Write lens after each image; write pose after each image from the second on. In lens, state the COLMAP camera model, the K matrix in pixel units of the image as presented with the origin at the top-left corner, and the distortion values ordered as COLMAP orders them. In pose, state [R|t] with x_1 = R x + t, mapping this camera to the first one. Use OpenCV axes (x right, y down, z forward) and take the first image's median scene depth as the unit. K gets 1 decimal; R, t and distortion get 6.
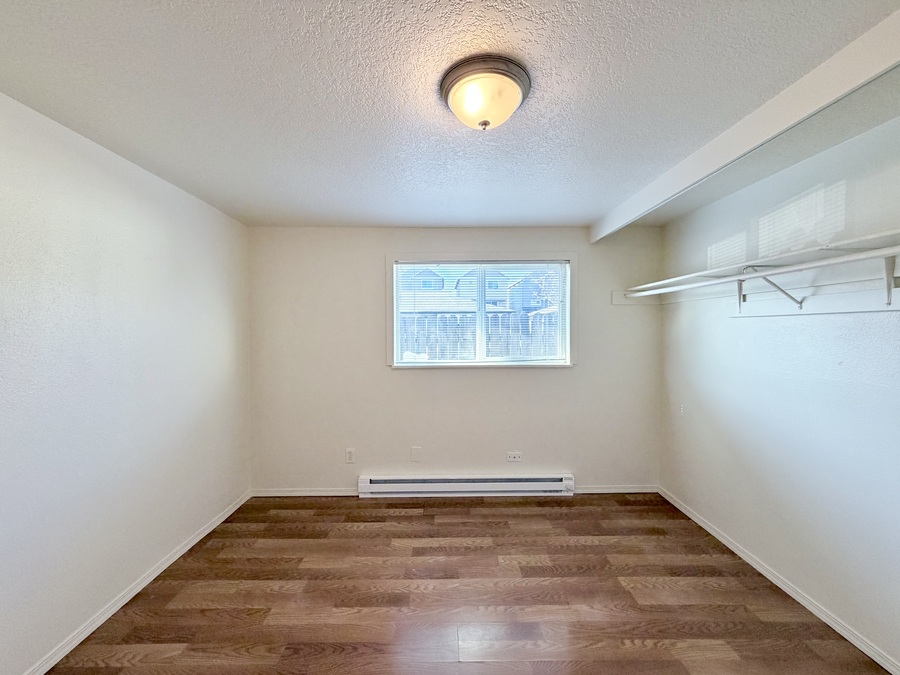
lens RADIAL K [[358.6, 0, 448.2], [0, 358.6, 337.6], [0, 0, 1]] dist [-0.000092, 0.000336]
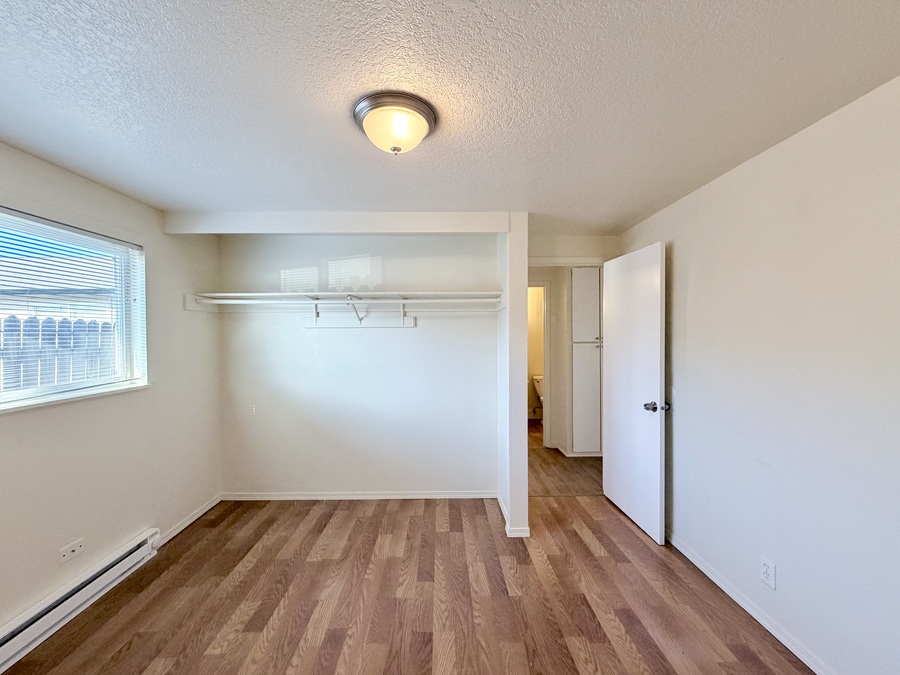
lens RADIAL K [[358.6, 0, 448.2], [0, 358.6, 337.6], [0, 0, 1]] dist [-0.000092, 0.000336]
pose [[-0.003640, -0.005602, 0.999978, -0.551135], [0.031778, 0.999479, 0.005715, -0.010758], [-0.999488, 0.031798, -0.003460, 0.473128]]
